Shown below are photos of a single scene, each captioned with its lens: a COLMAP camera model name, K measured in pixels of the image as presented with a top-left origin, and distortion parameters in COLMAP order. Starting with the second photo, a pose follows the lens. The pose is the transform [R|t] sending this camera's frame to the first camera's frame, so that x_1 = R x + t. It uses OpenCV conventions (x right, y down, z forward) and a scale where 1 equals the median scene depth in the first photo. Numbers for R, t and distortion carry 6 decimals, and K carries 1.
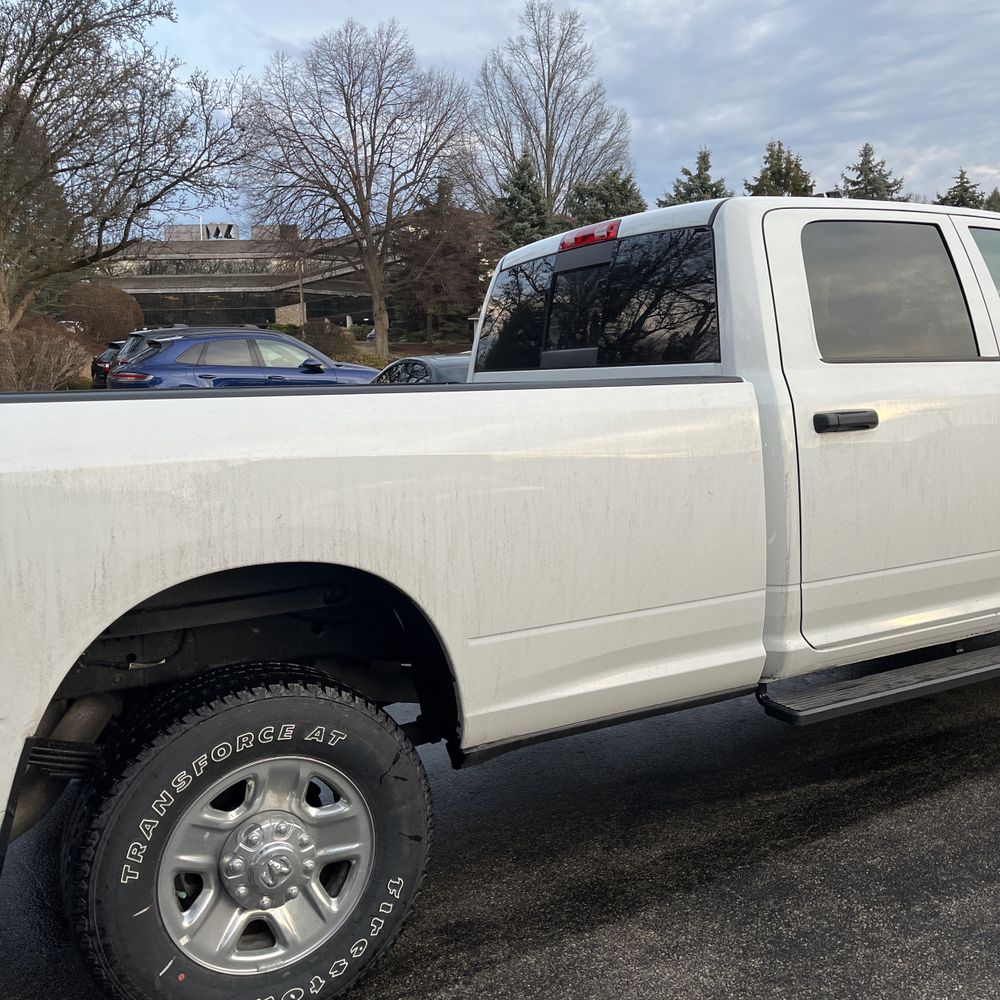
lens RADIAL K [[1033.7, 0, 483.7], [0, 1033.7, 481.5], [0, 0, 1]] dist [0.054762, -0.060593]
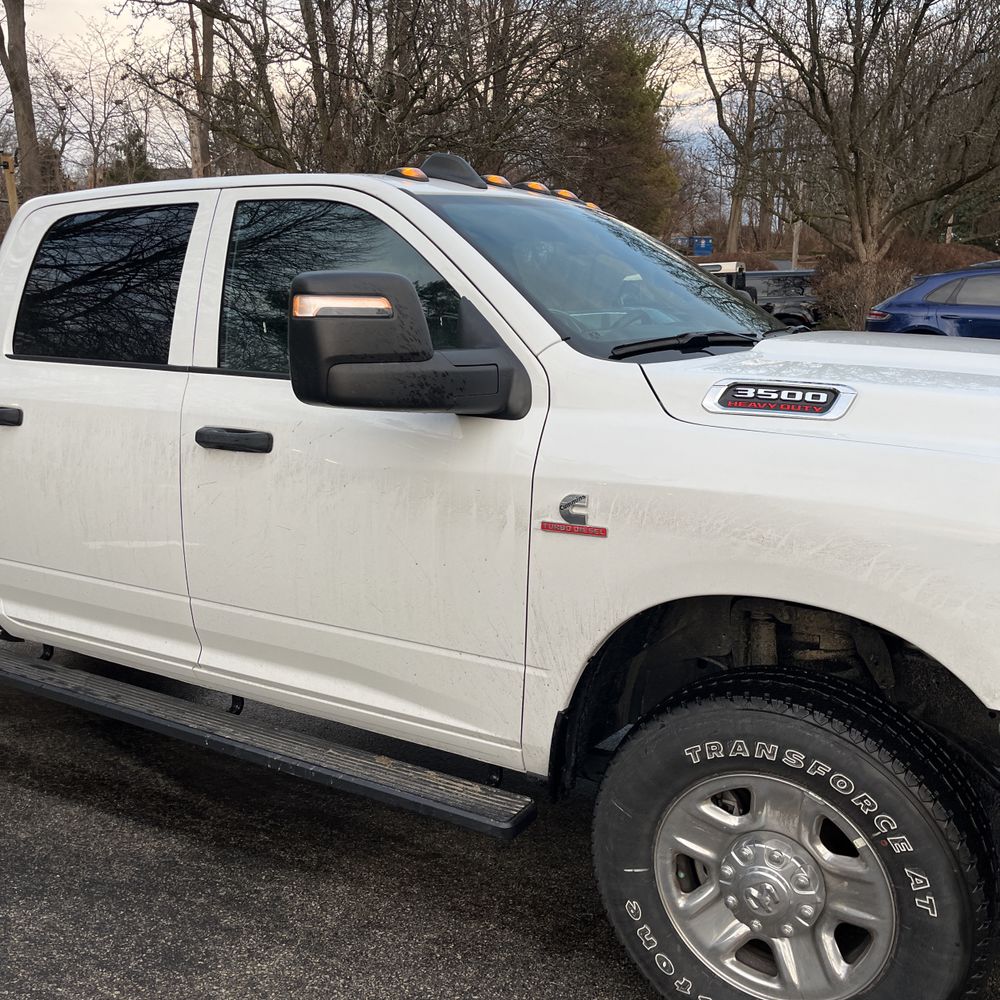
lens RADIAL K [[1018.4, 0, 477.9], [0, 1018.4, 501.6], [0, 0, 1]] dist [0.045199, -0.034005]
pose [[0.489846, 0.191520, -0.850512, 0.110968], [-0.107161, 0.981401, 0.159276, -0.014127], [0.865198, 0.013121, 0.501259, 0.067138]]
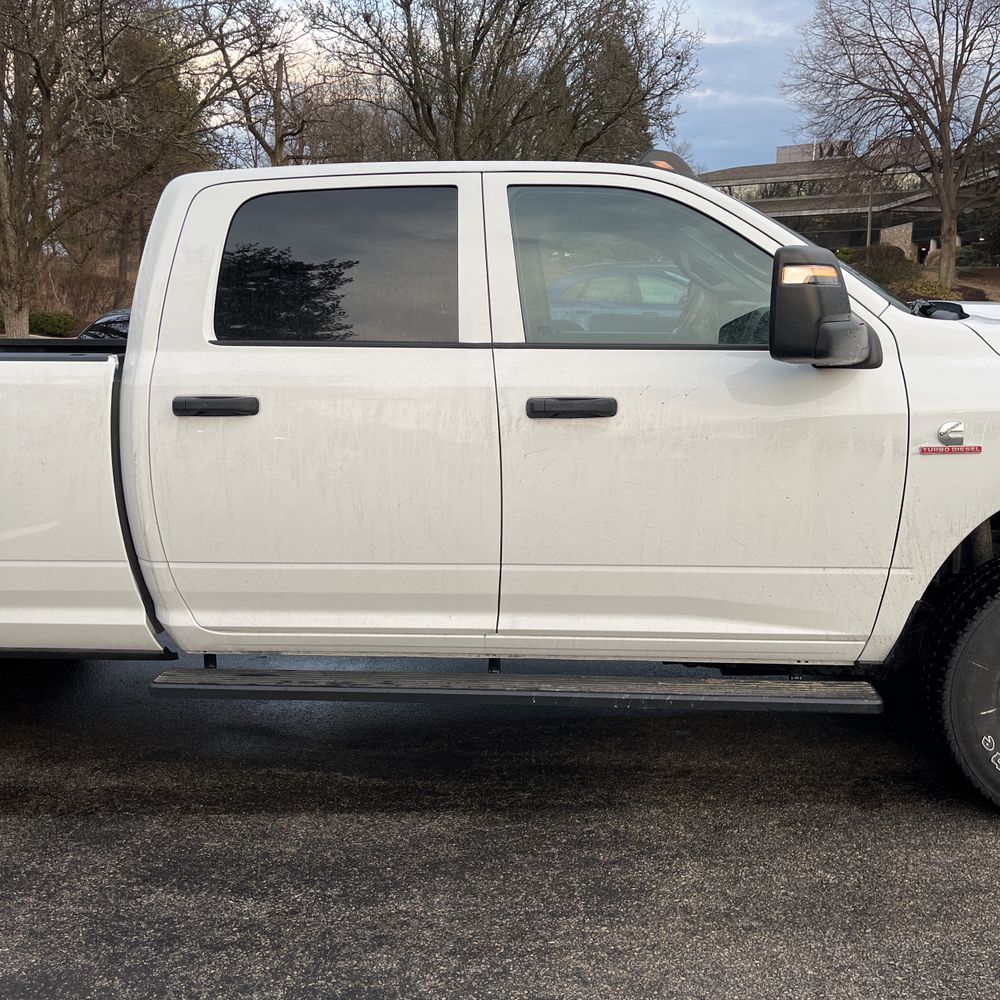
lens RADIAL K [[1025.6, 0, 477.5], [0, 1025.6, 490.1], [0, 0, 1]] dist [0.054714, -0.071474]
pose [[0.826356, 0.115881, -0.551097, 0.081406], [-0.070776, 0.992211, 0.102509, -0.007135], [0.558683, -0.045705, 0.828121, 0.024795]]
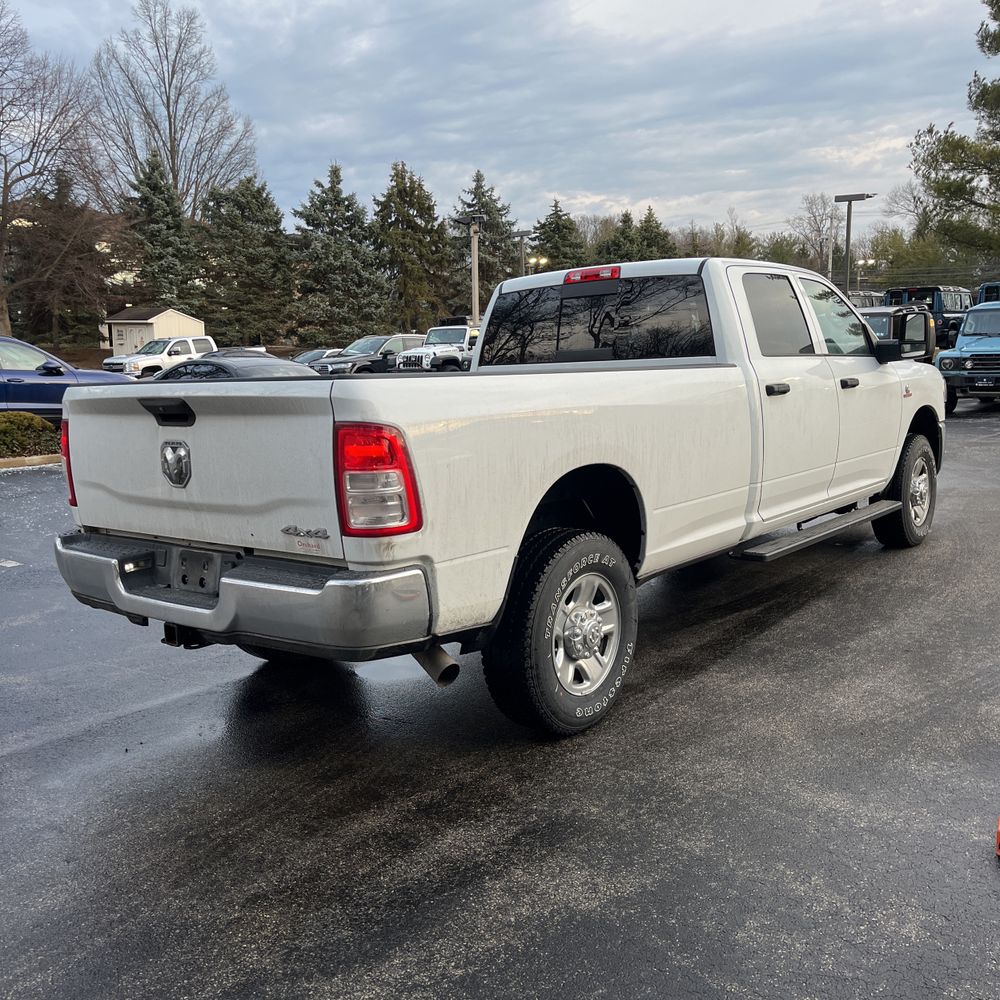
lens RADIAL K [[1038.5, 0, 500.0], [0, 1038.5, 500.0], [0, 0, 1]] dist [0.044525, -0.029871]
pose [[0.922376, -0.050906, 0.382924, -0.057414], [0.046882, 0.998703, 0.019840, 0.005374], [-0.383438, -0.000347, 0.923567, -0.033601]]
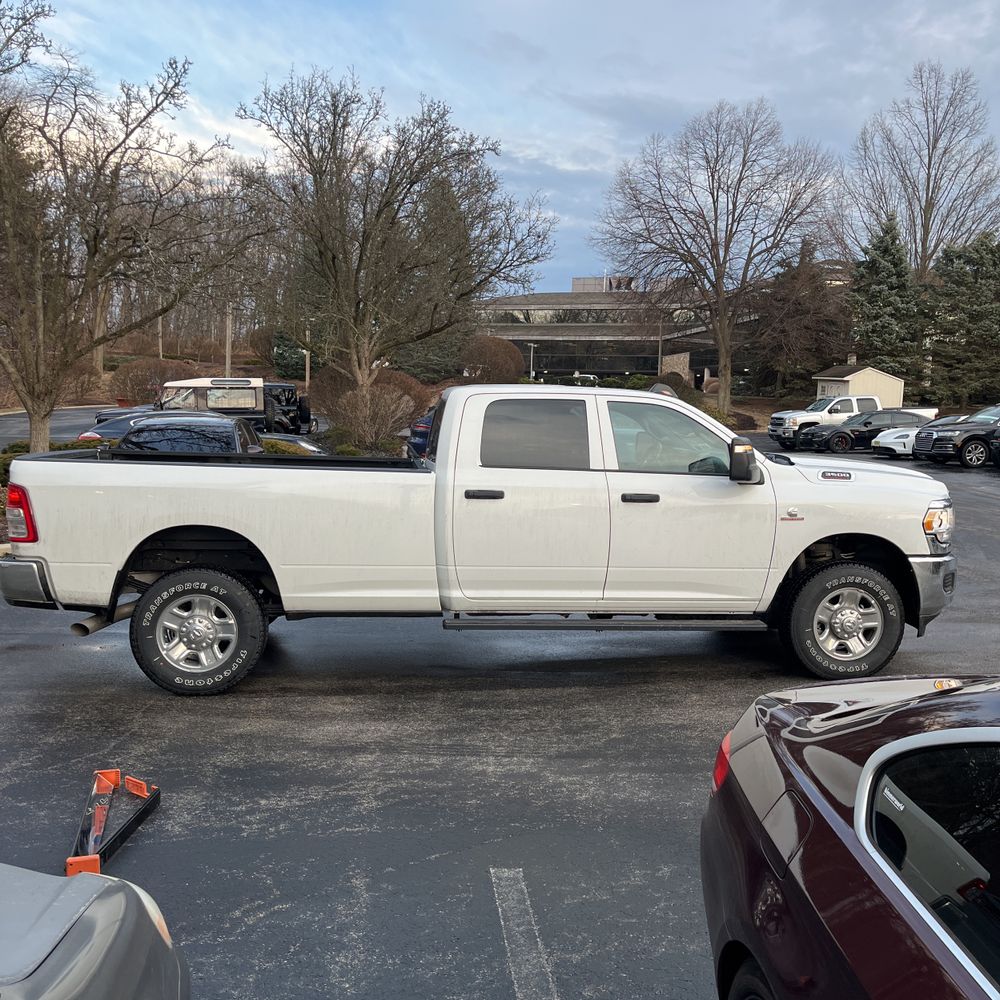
lens RADIAL K [[1033.7, 0, 483.7], [0, 1033.7, 481.5], [0, 0, 1]] dist [0.054762, -0.060593]
pose [[0.921337, 0.078504, -0.380757, 0.086727], [-0.093399, 0.995412, -0.020770, -0.002923], [0.377380, 0.054698, 0.924442, -0.073903]]
